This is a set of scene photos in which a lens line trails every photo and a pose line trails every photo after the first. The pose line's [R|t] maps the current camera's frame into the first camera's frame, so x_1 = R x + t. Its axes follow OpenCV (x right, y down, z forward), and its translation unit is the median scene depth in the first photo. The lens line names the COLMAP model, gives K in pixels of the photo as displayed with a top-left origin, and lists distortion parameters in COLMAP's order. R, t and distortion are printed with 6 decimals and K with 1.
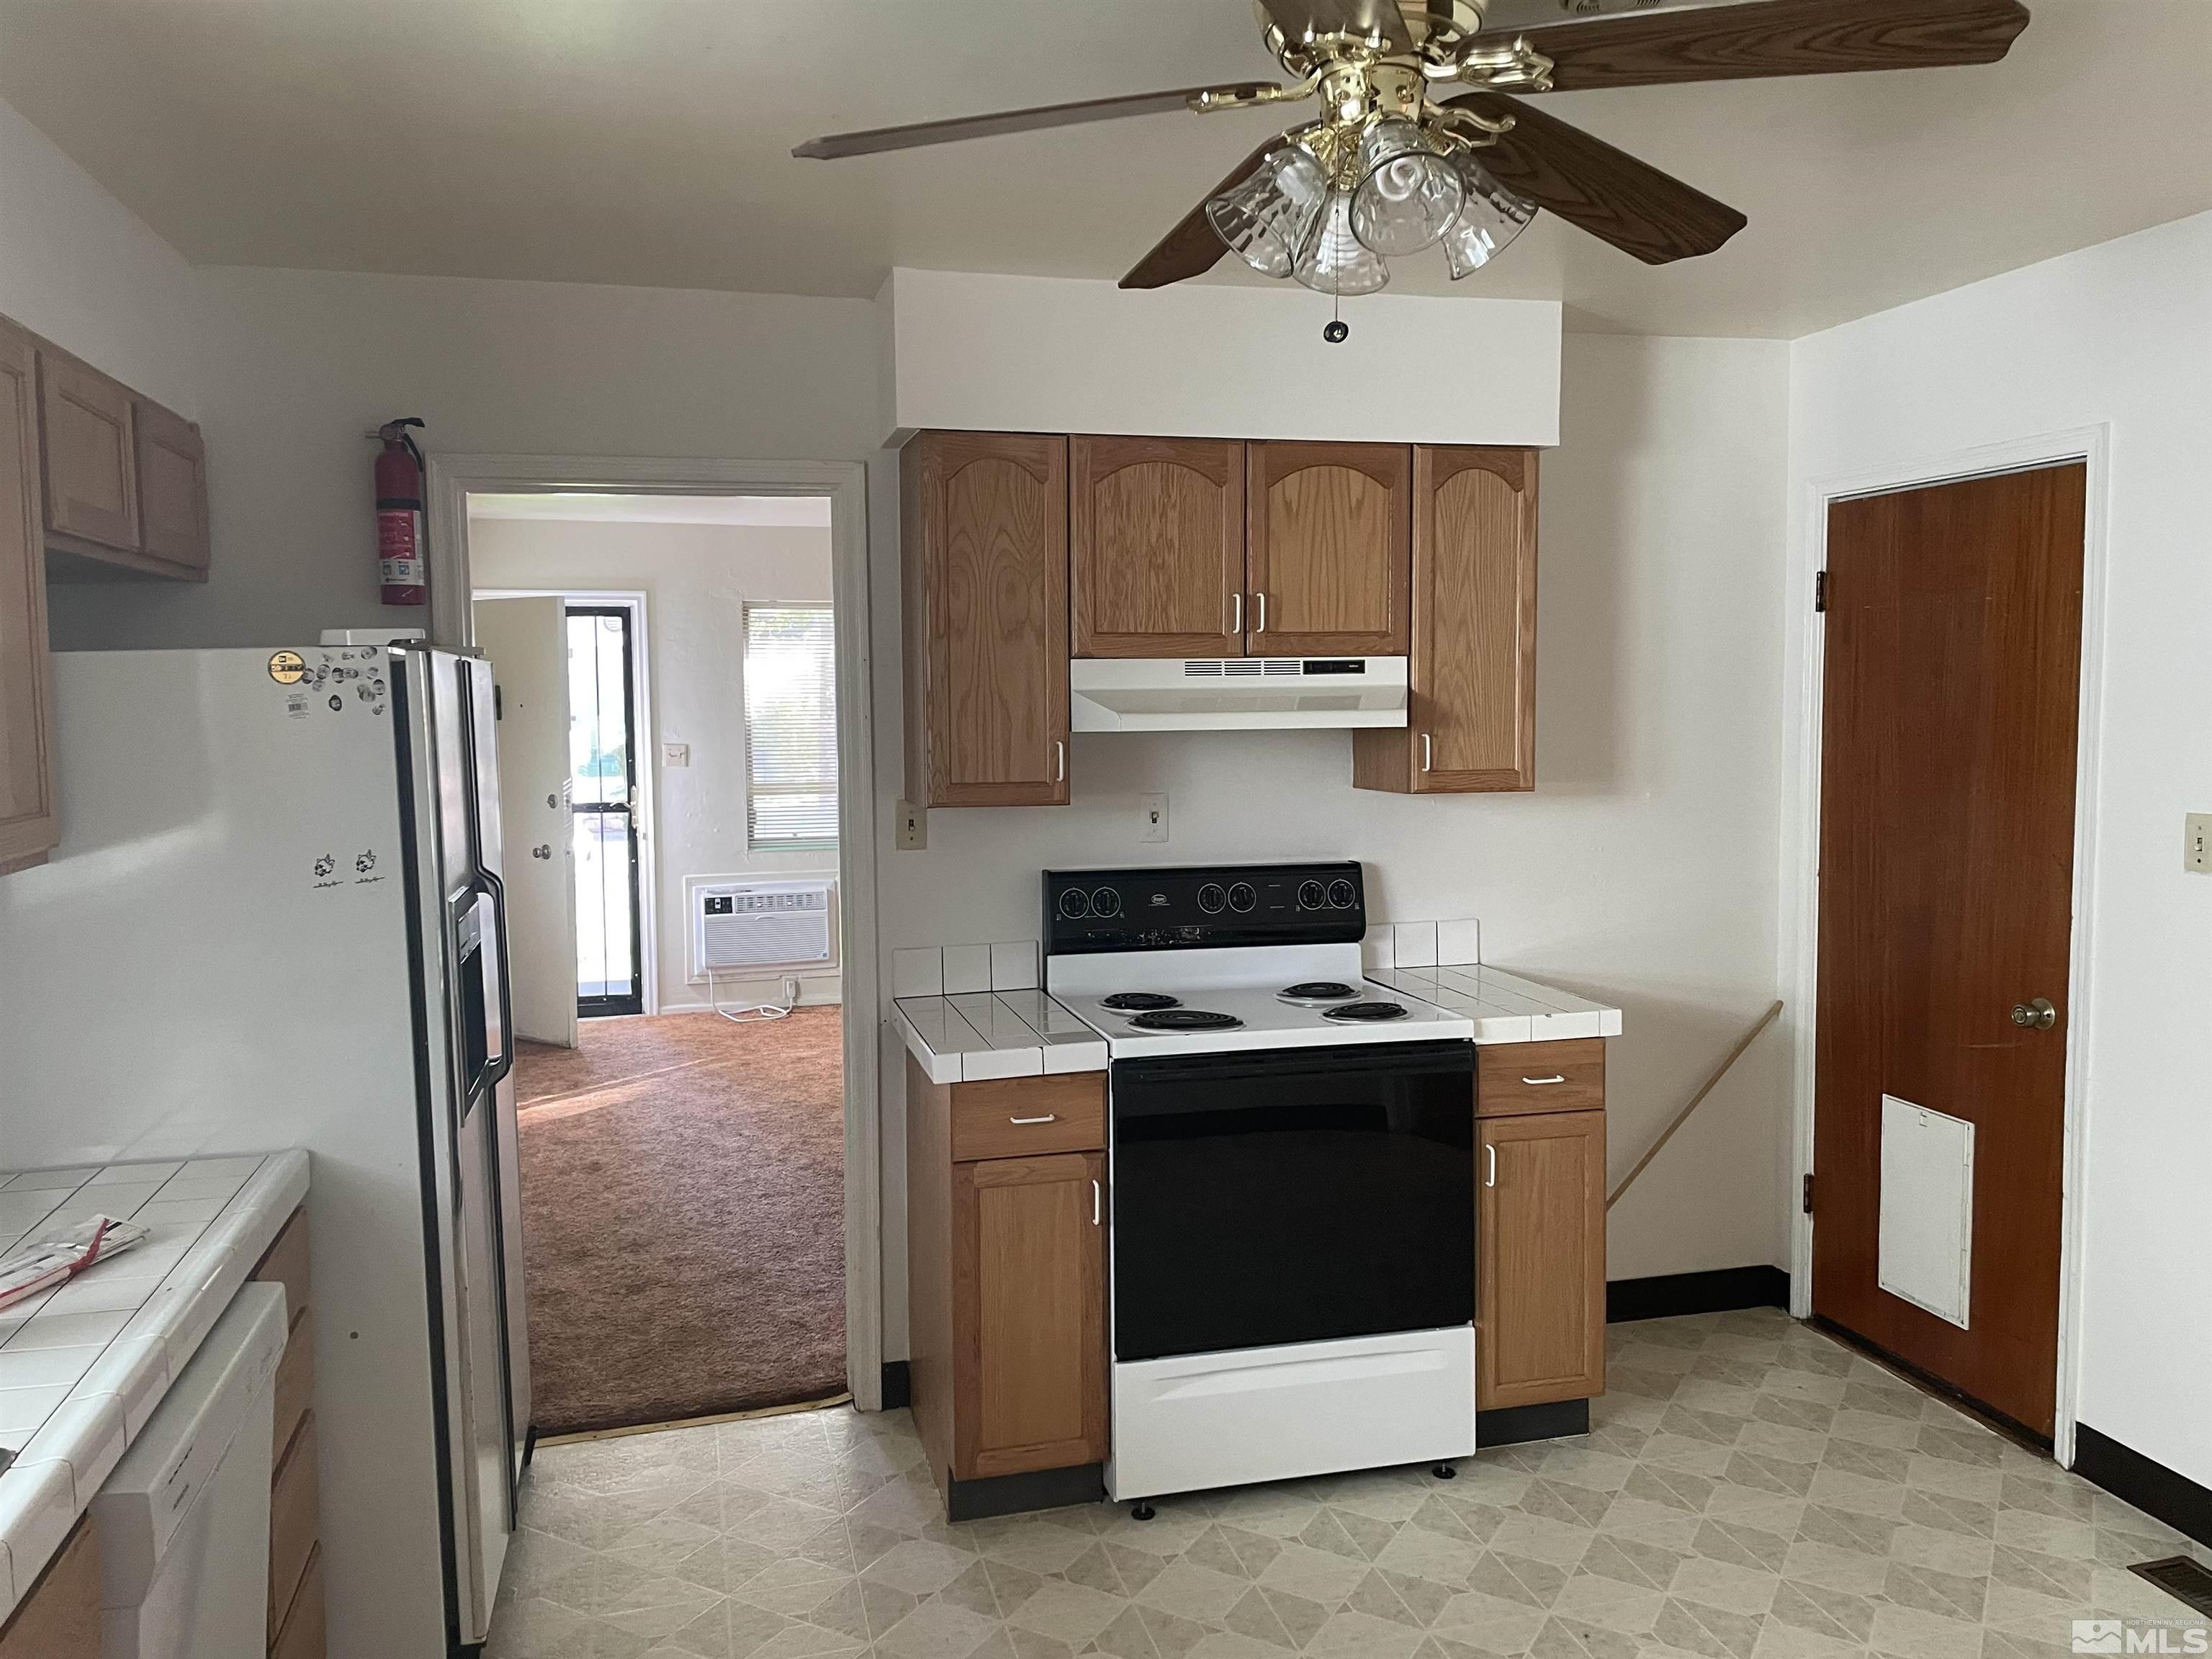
lens RADIAL K [[1748.3, 0, 1106.0], [0, 1748.3, 829.5], [0, 0, 1]] dist [0.003466, -0.003113]
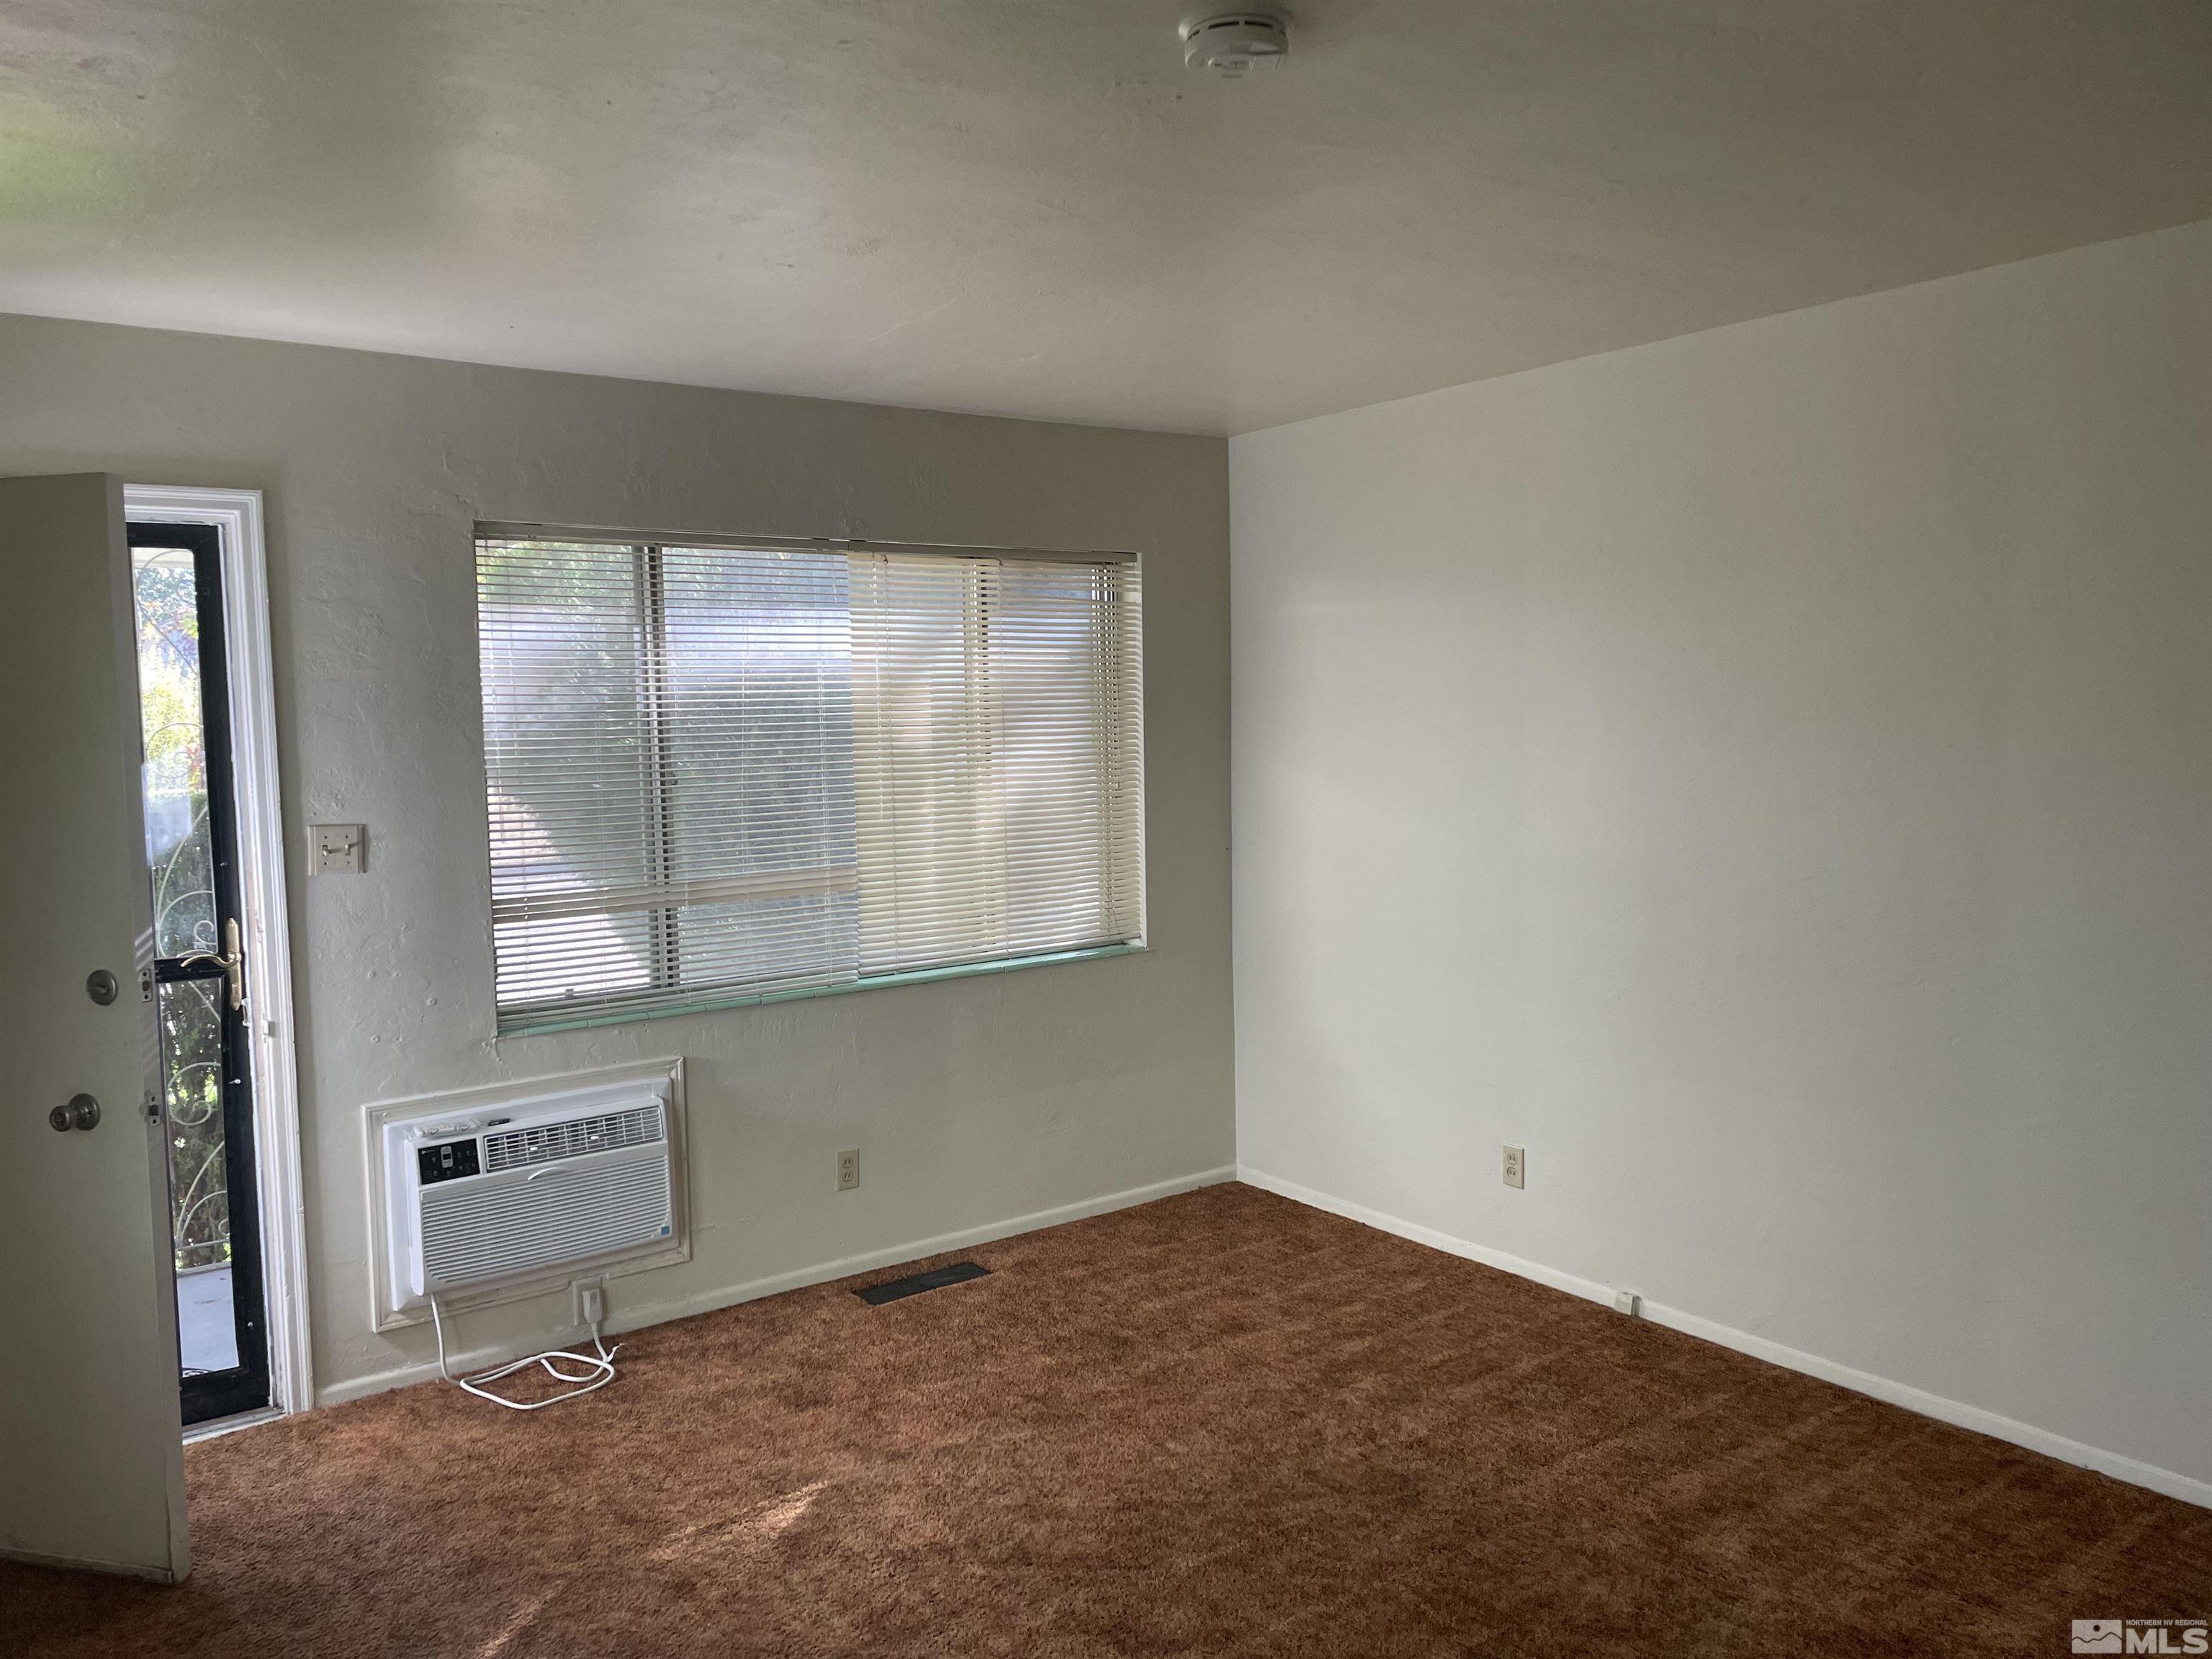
lens RADIAL K [[1748.3, 0, 1106.0], [0, 1748.3, 829.5], [0, 0, 1]] dist [0.003466, -0.003113]
pose [[0.924029, -0.037908, 0.380438, -0.233051], [0.037830, 0.999255, 0.007683, -0.043245], [-0.380446, 0.007293, 0.924774, 0.490708]]
